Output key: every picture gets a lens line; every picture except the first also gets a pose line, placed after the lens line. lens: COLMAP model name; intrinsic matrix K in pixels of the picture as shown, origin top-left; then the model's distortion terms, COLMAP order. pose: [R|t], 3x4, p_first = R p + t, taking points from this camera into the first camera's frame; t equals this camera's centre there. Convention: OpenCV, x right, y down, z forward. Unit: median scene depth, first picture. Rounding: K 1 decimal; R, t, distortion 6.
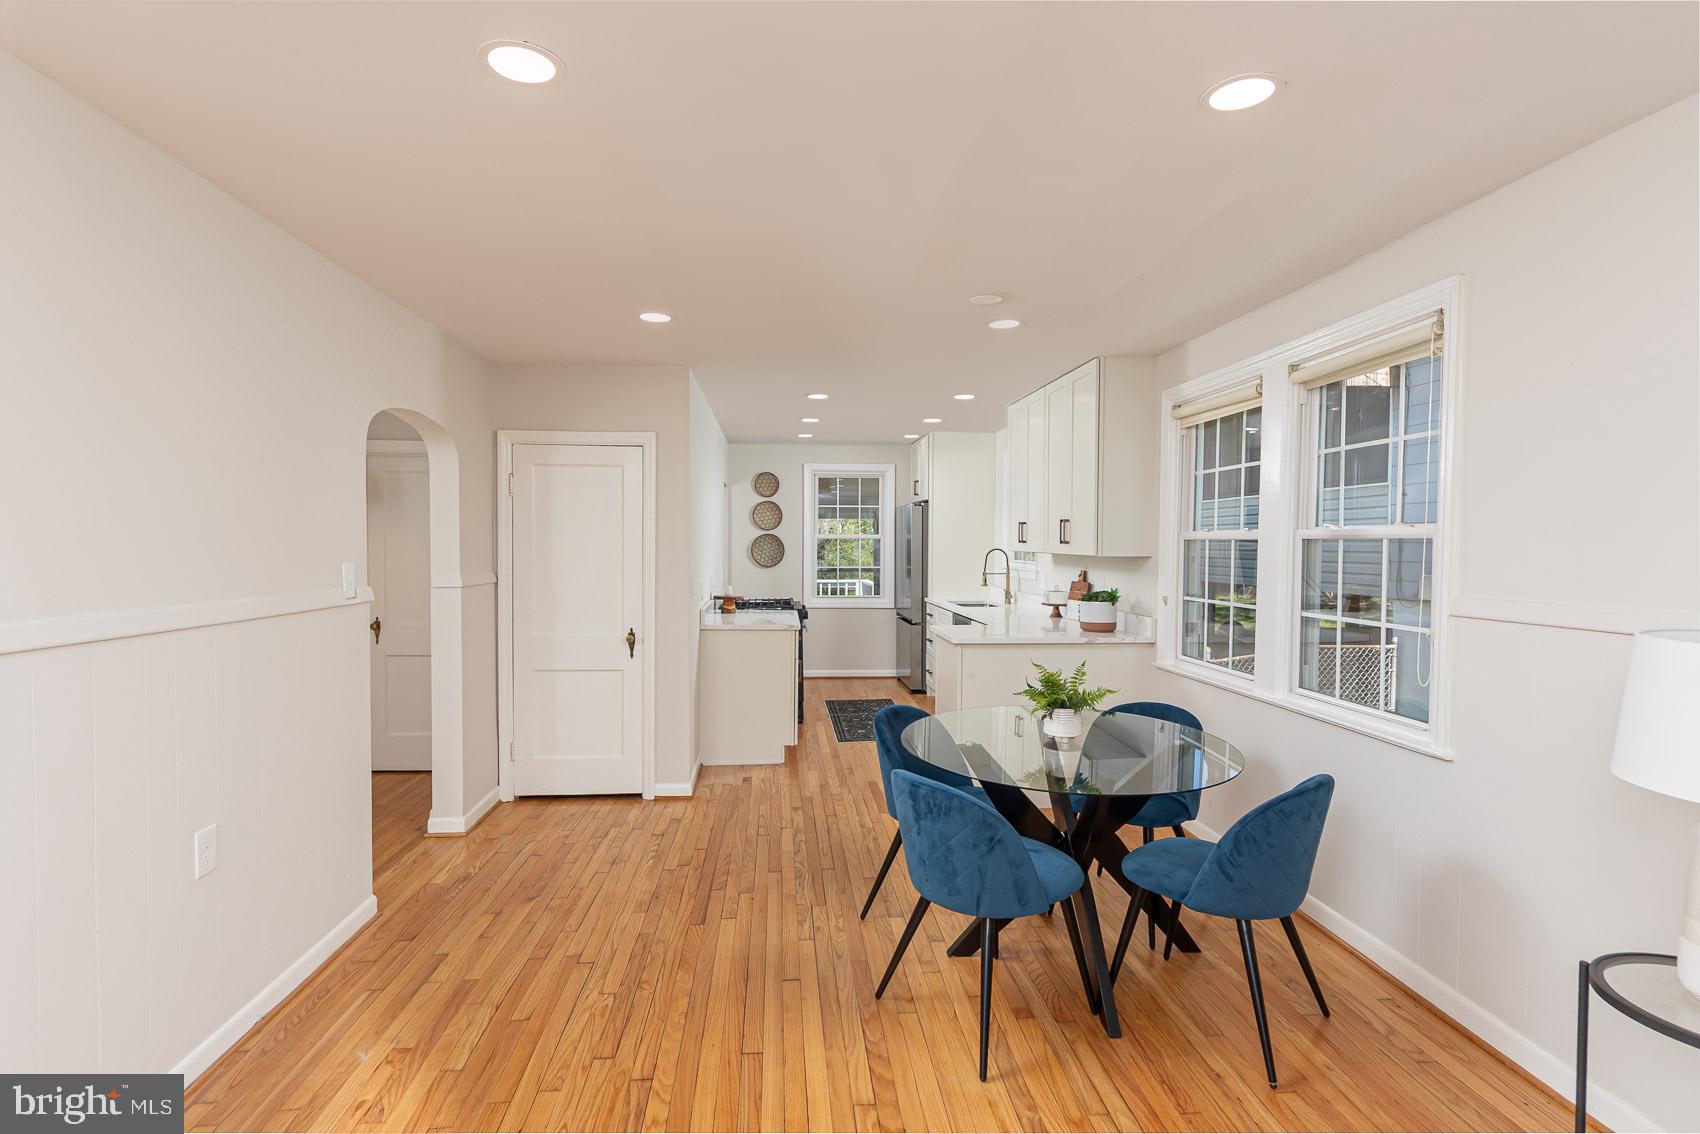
lens RADIAL K [[838.6, 0, 826.2], [0, 838.6, 574.7], [0, 0, 1]] dist [-0.001421, -0.000225]
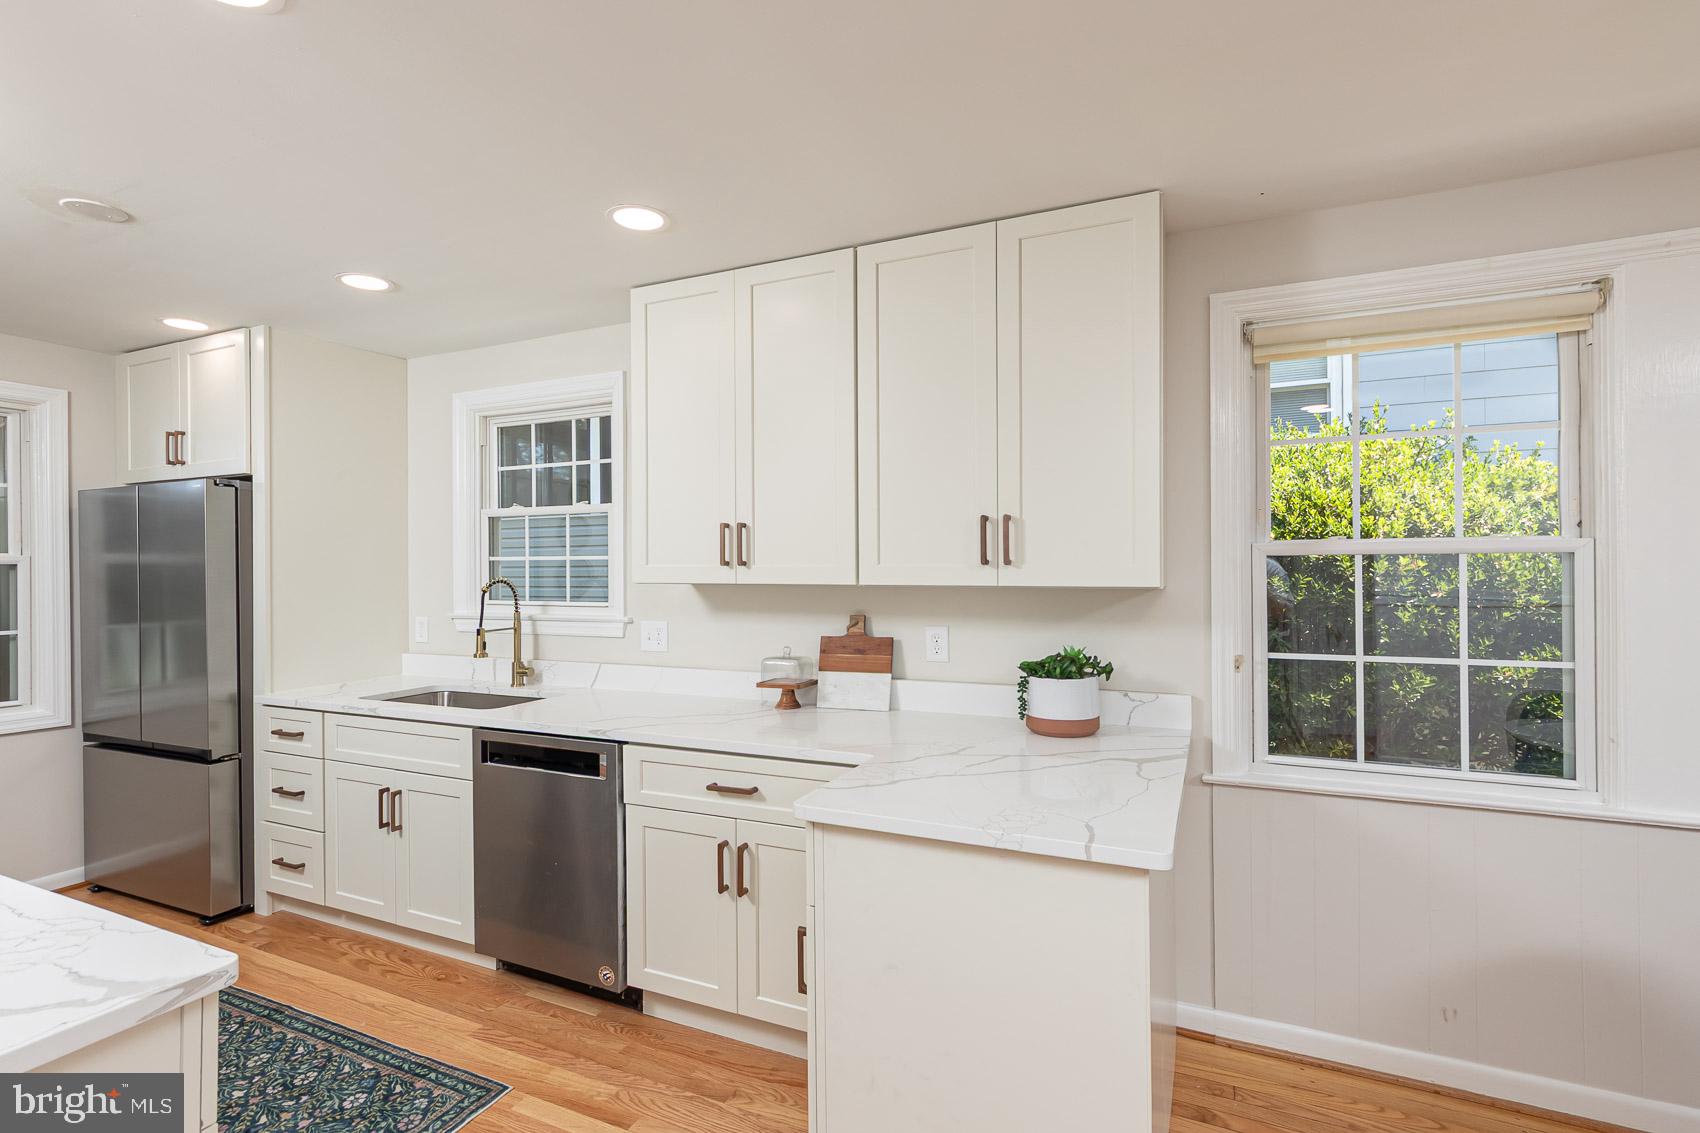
lens RADIAL K [[757.0, 0, 883.0], [0, 757.0, 569.7], [0, 0, 1]] dist [0.000002, -0.000207]
pose [[0.454620, -0.008984, 0.890640, -0.096835], [0.043327, 0.998988, -0.012039, -0.022069], [-0.889631, 0.044062, 0.454549, 0.589788]]
